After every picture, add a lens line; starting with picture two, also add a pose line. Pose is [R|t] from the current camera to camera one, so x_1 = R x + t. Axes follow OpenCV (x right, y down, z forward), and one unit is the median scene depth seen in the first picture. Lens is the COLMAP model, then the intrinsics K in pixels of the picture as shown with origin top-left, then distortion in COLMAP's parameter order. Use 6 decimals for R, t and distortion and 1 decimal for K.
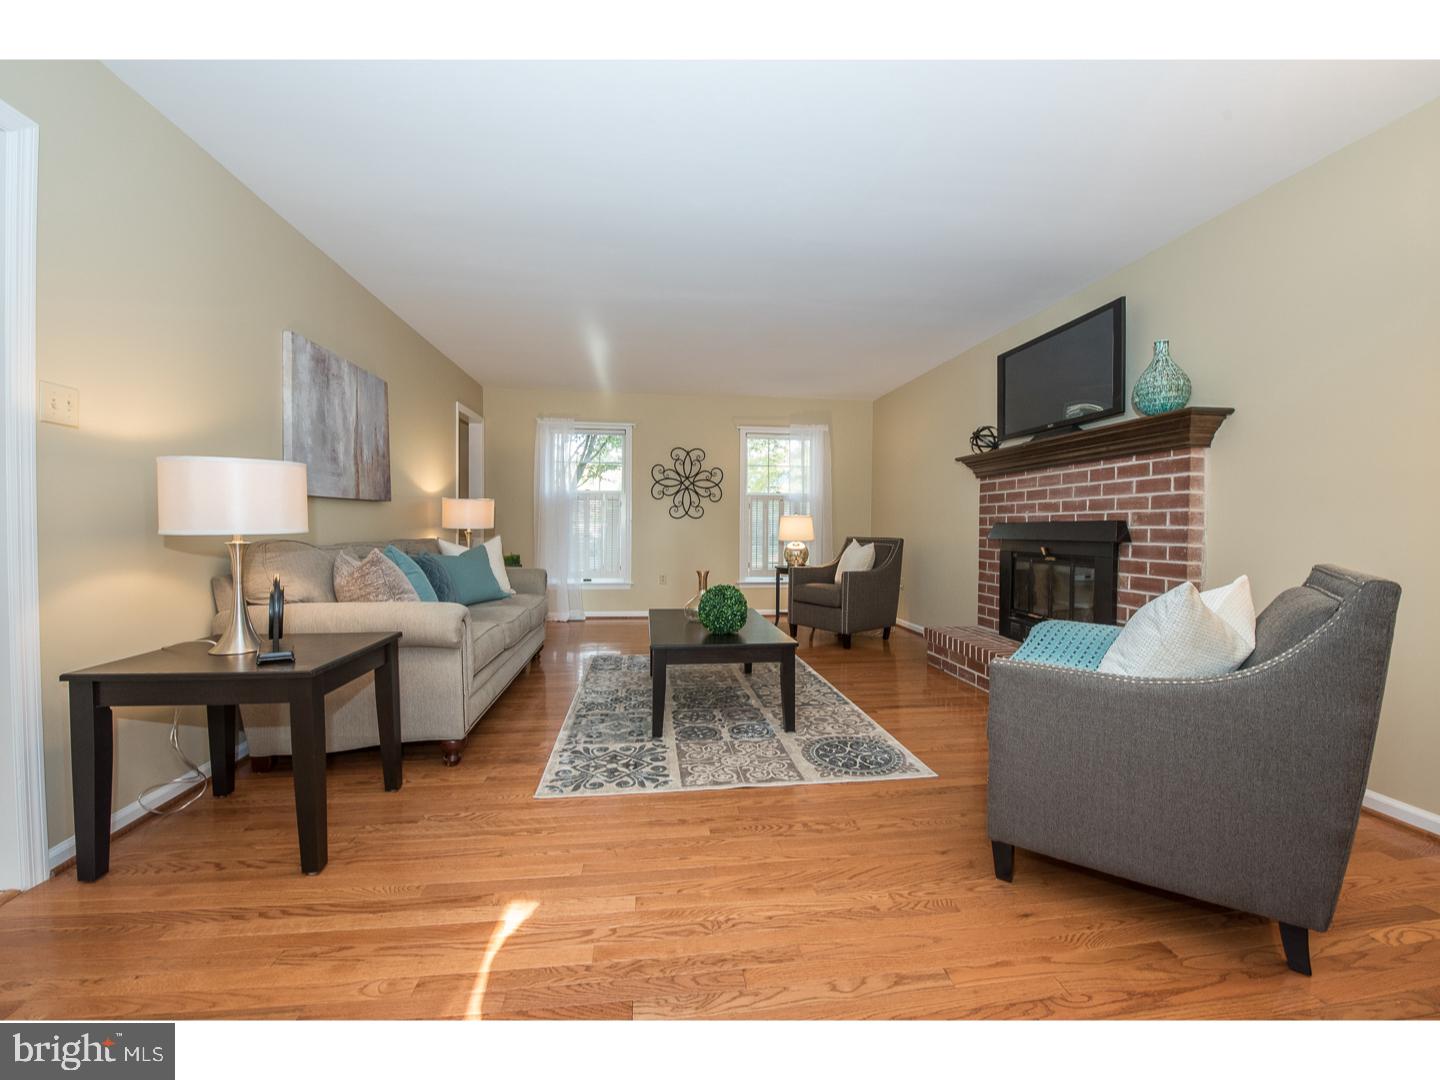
lens RADIAL K [[571.7, 0, 719.8], [0, 571.7, 542.0], [0, 0, 1]] dist [-0.019556, -0.001148]
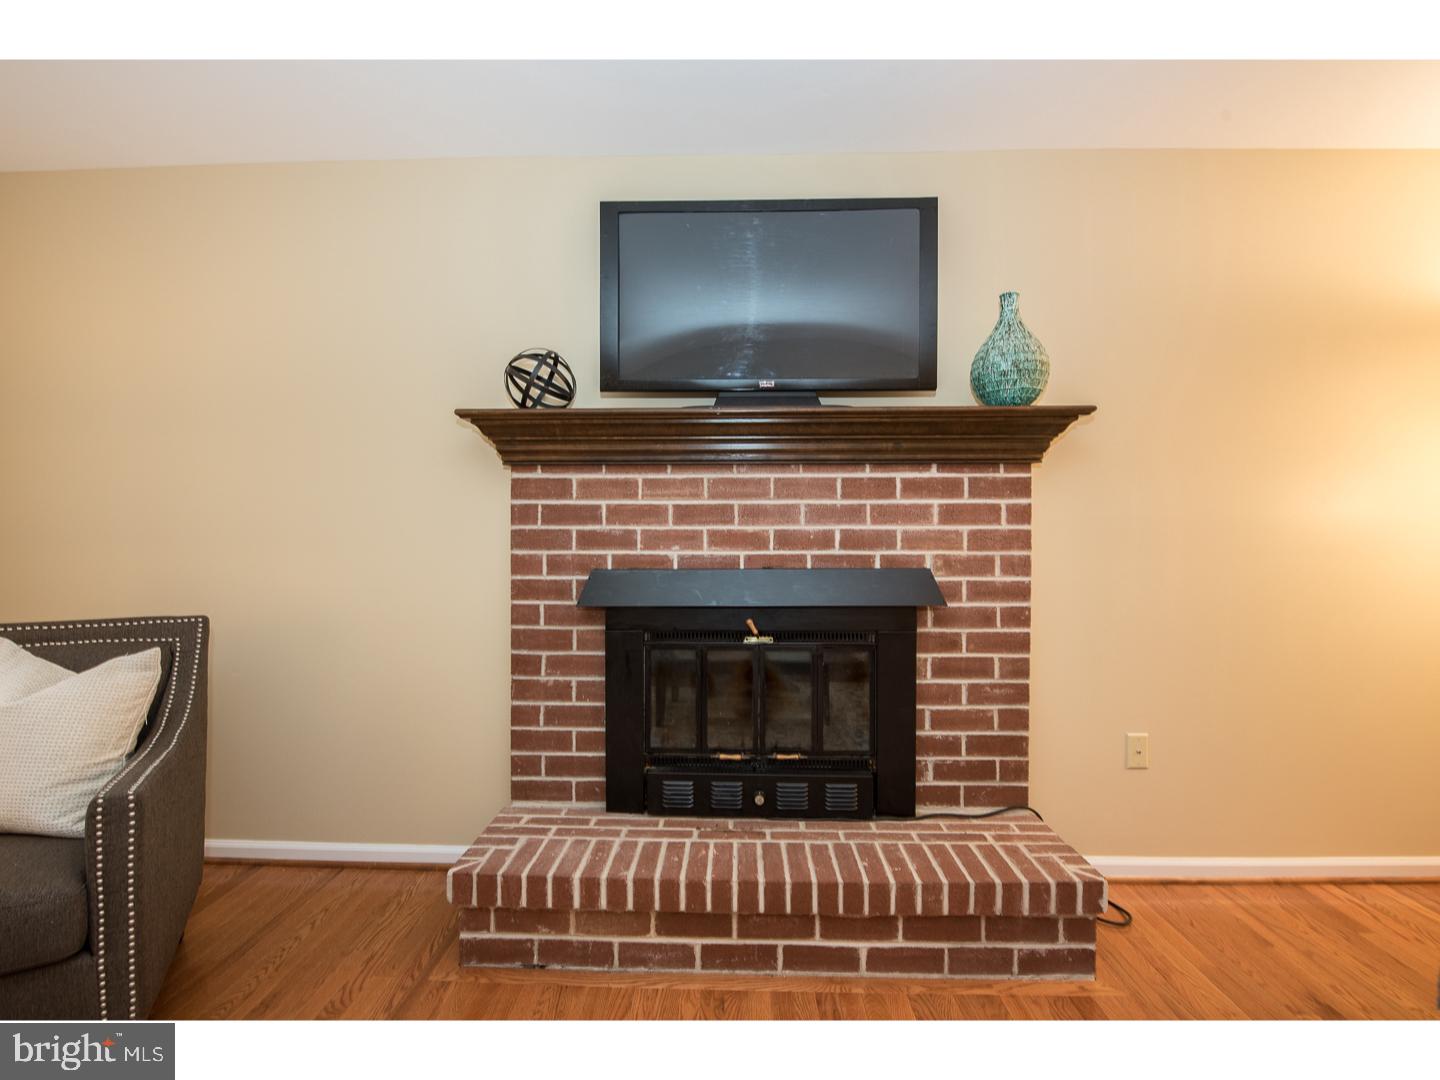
lens RADIAL K [[620.5, 0, 713.2], [0, 620.5, 547.2], [0, 0, 1]] dist [-0.011946, -0.000445]
pose [[0.162832, -0.012237, 0.986578, 0.016955], [0.026313, 0.999621, 0.008056, -0.067715], [-0.986303, 0.024648, 0.163093, 1.054180]]
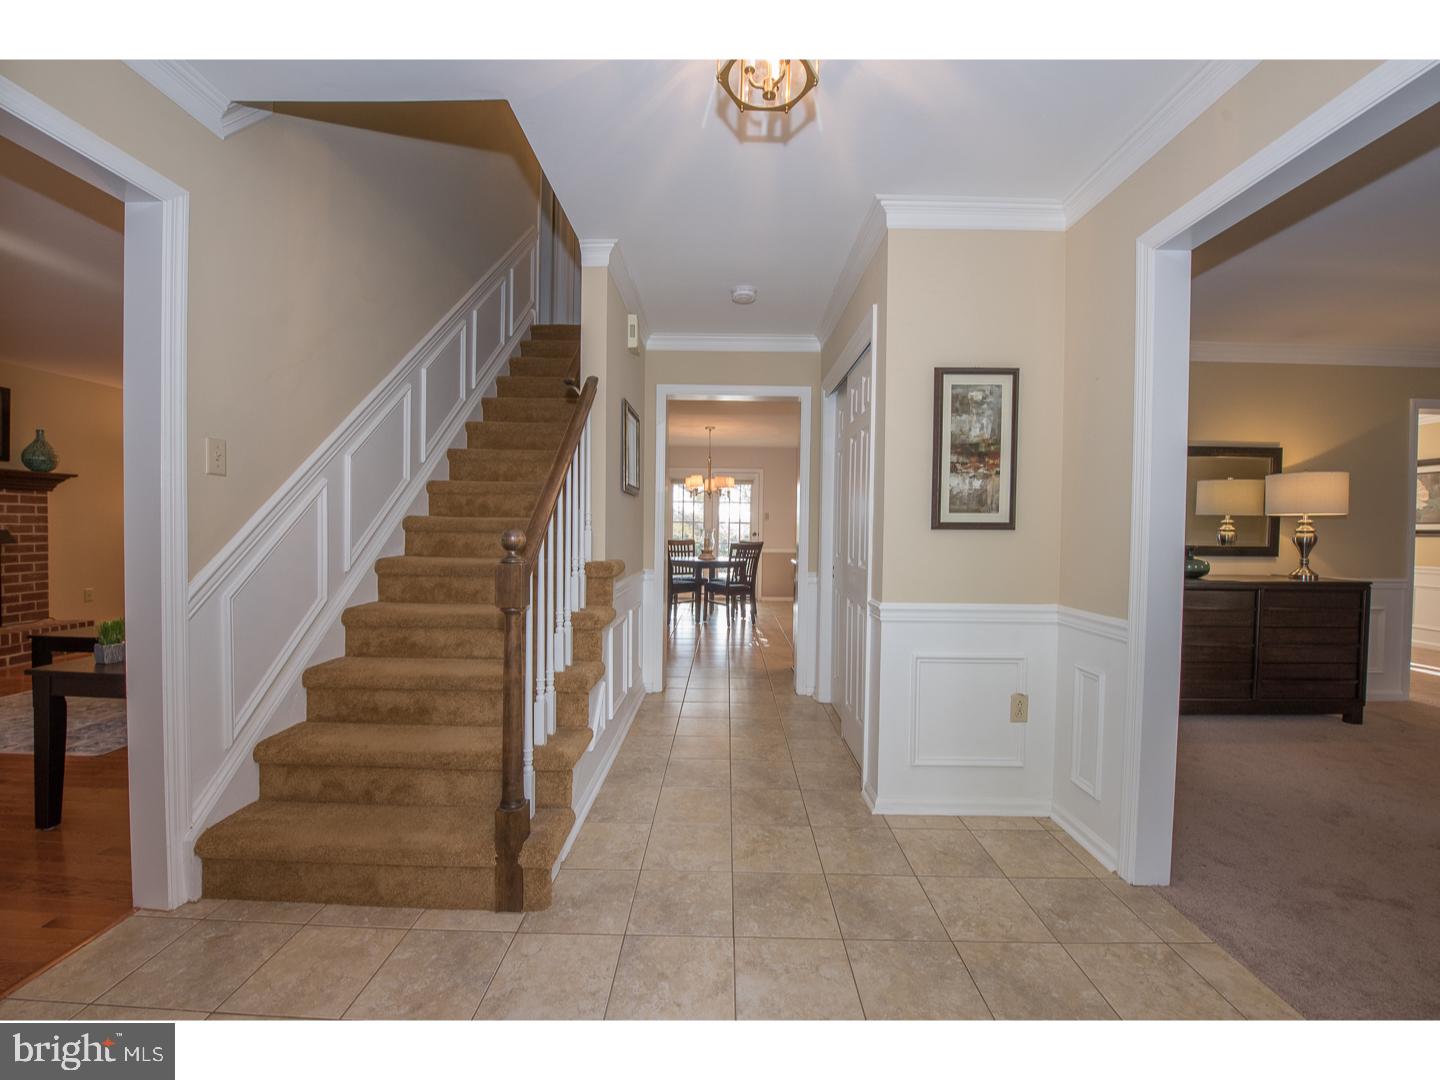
lens RADIAL K [[571.7, 0, 725.2], [0, 571.7, 540.3], [0, 0, 1]] dist [-0.019556, -0.001148]
pose [[-0.989075, -0.014640, 0.146682, -1.402396], [-0.008053, 0.998937, 0.045398, -0.088607], [-0.147191, 0.043721, -0.988141, 2.087105]]
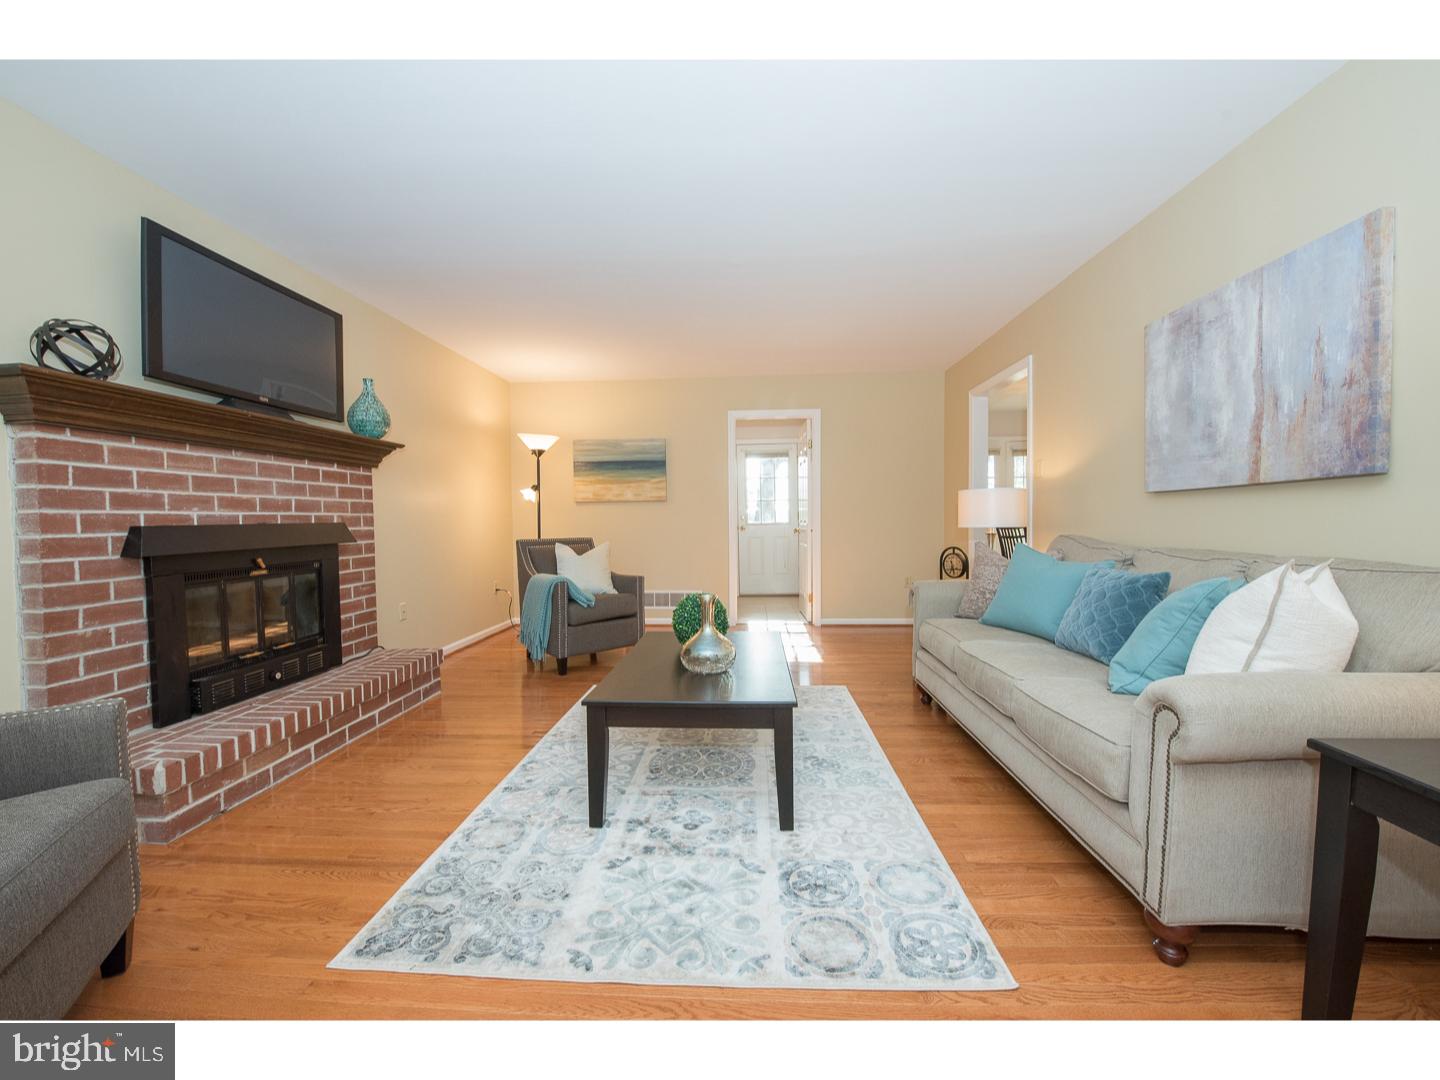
lens RADIAL K [[571.7, 0, 722.0], [0, 571.7, 542.2], [0, 0, 1]] dist [-0.019556, -0.001148]
pose [[-0.982438, -0.002561, 0.186570, -0.187352], [0.010163, 0.997687, 0.067210, -0.062042], [-0.186311, 0.067926, -0.980140, 1.807361]]
